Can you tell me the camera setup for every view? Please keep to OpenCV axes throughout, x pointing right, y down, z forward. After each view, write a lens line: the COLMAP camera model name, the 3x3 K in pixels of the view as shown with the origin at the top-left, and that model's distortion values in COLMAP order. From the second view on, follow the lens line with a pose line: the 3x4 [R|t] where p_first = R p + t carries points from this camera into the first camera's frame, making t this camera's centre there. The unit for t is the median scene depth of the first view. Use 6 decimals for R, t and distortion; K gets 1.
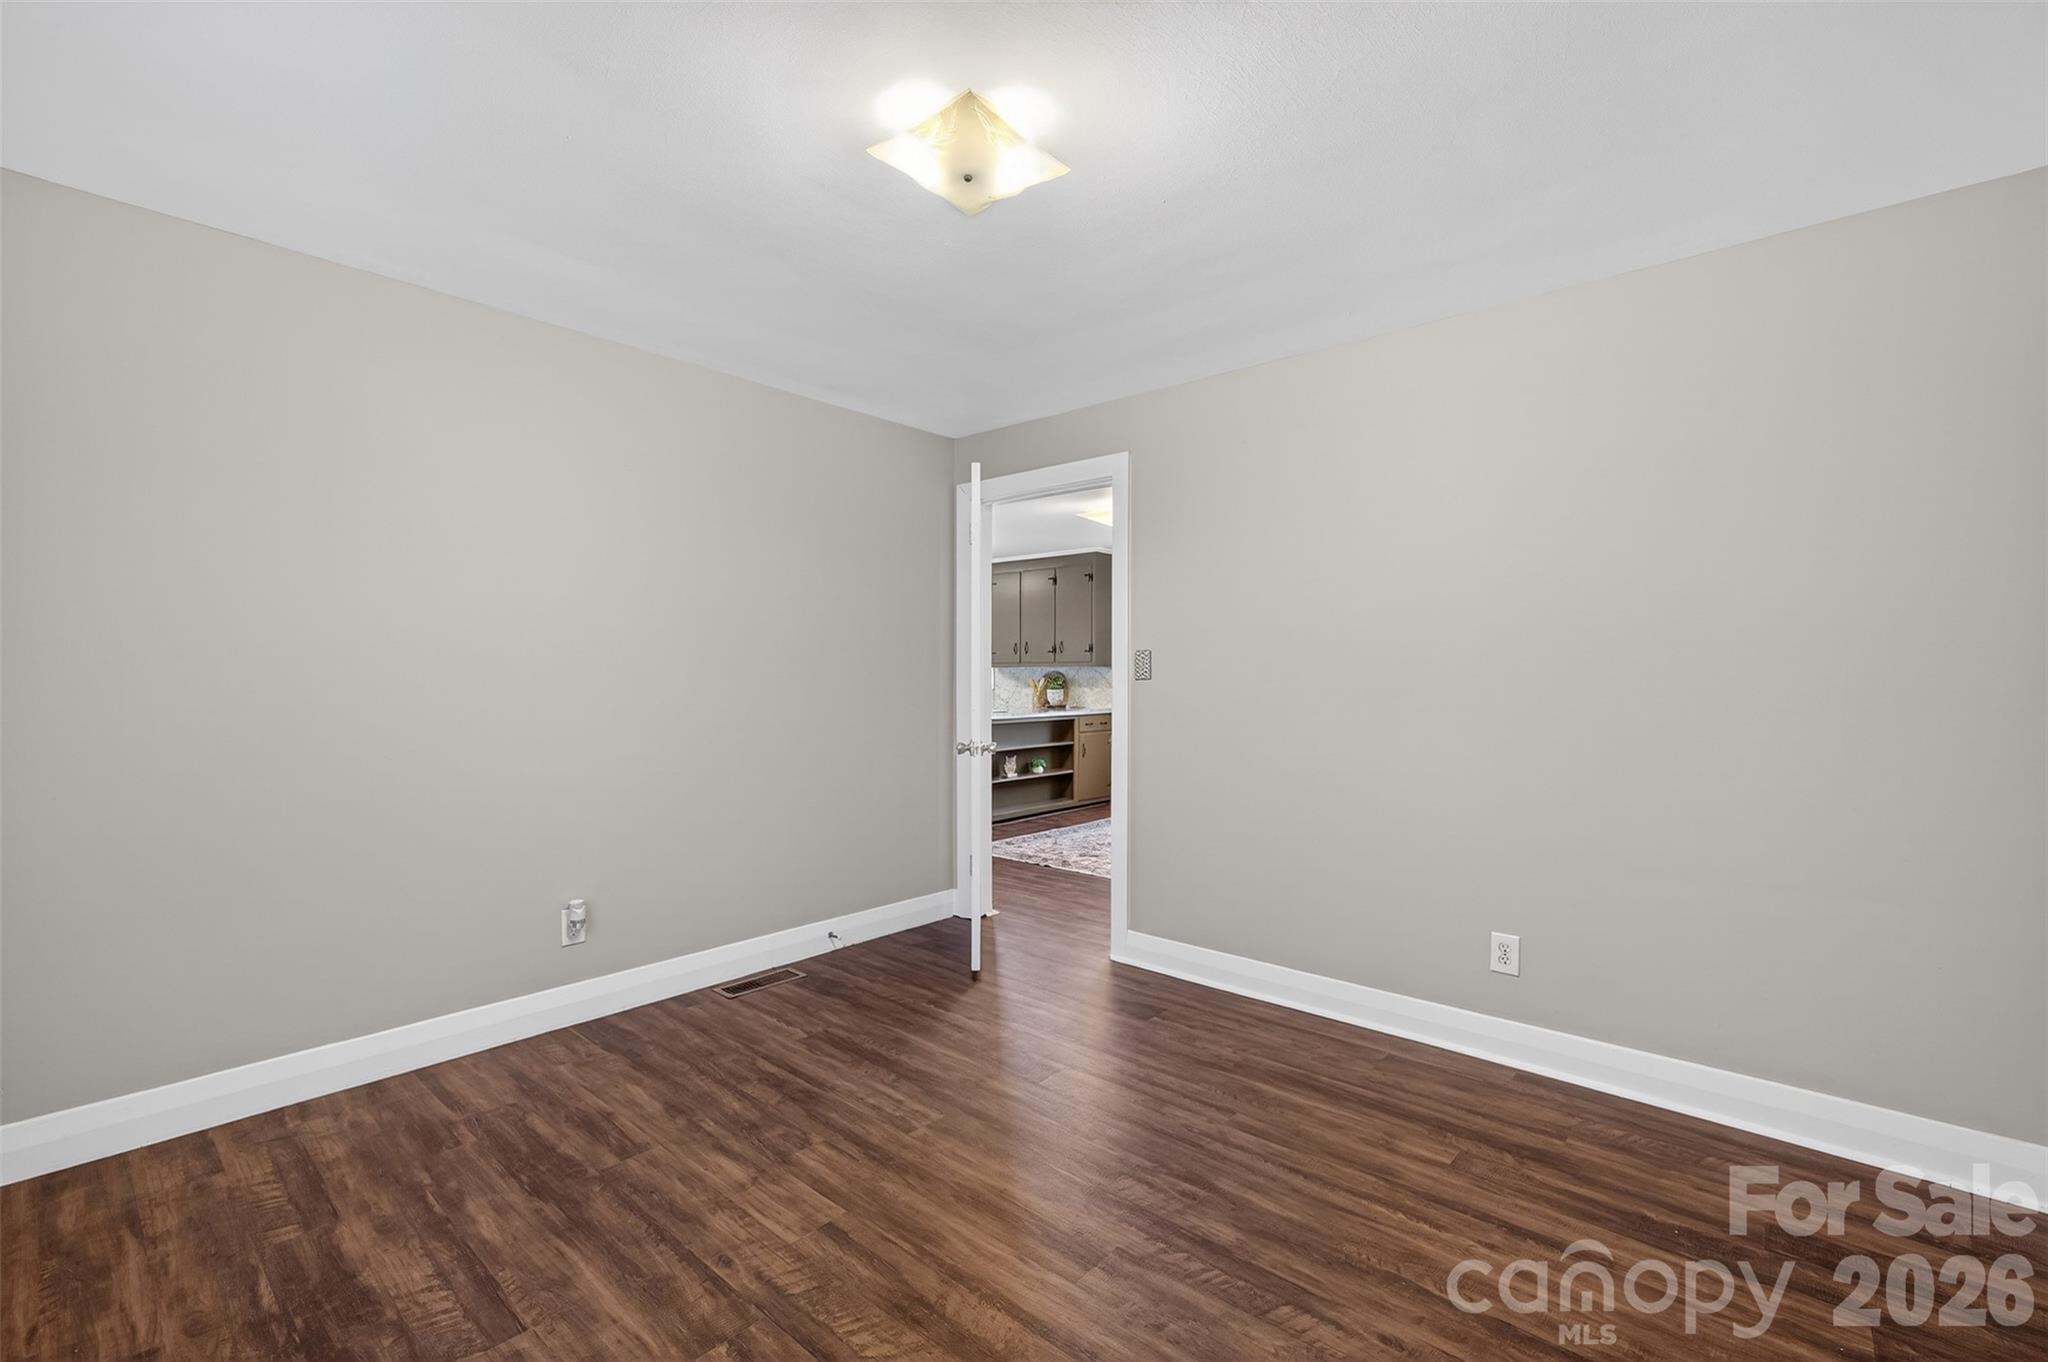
lens RADIAL K [[901.5, 0, 1024.0], [0, 901.5, 681.0], [0, 0, 1]] dist [0.000779, 0.000421]
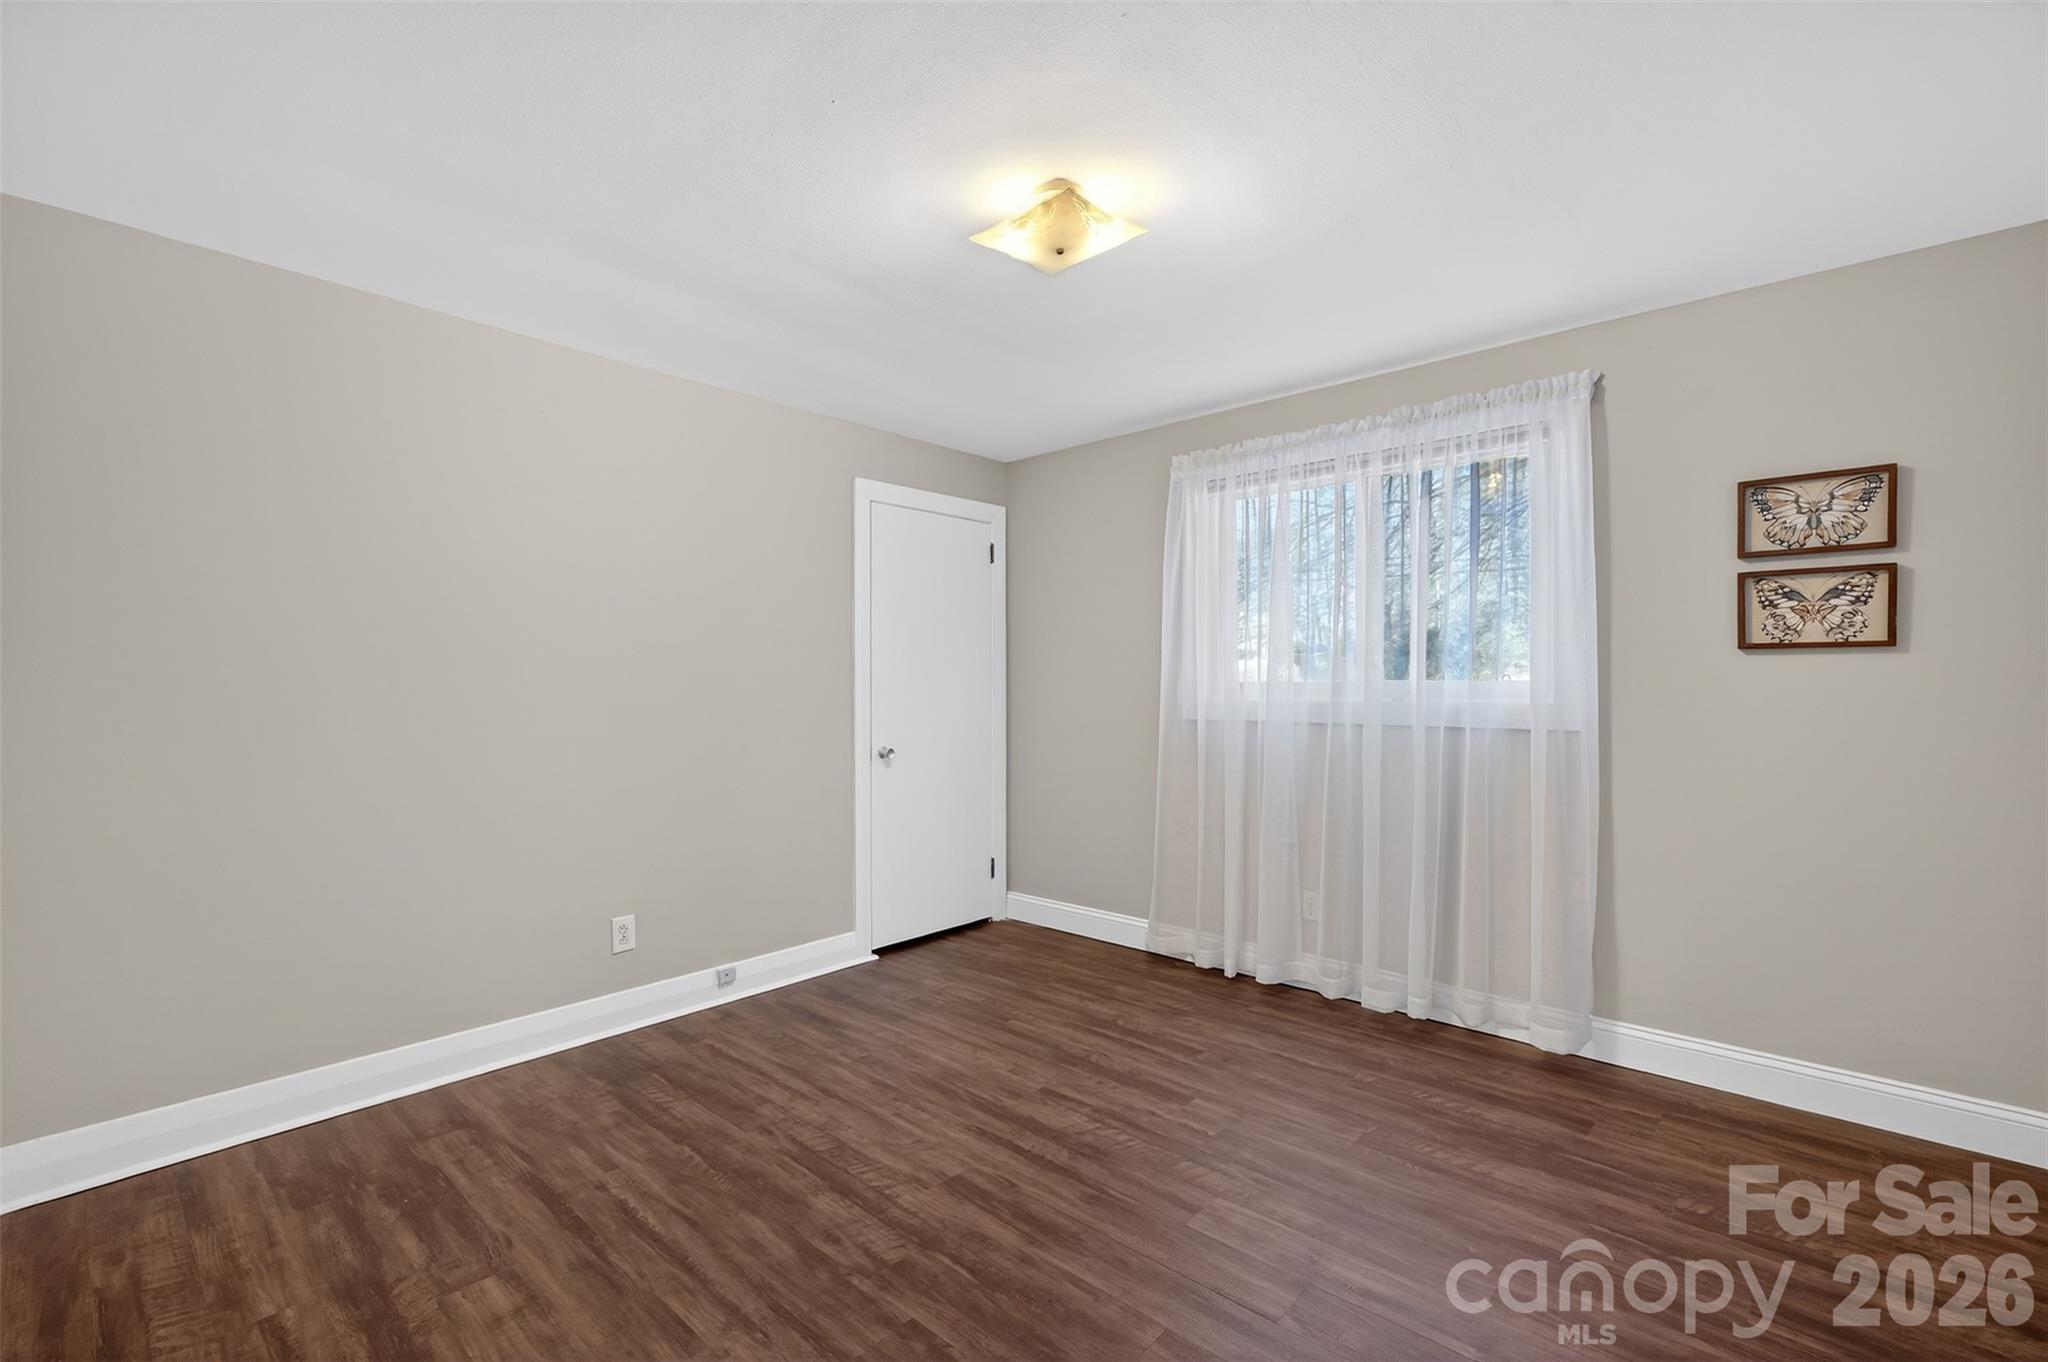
lens RADIAL K [[901.5, 0, 1024.0], [0, 901.5, 681.0], [0, 0, 1]] dist [0.000779, 0.000421]
pose [[-0.999953, -0.001520, 0.009583, -0.027993], [-0.001458, 0.999978, 0.006485, -0.021870], [-0.009592, 0.006471, -0.999933, 2.092189]]
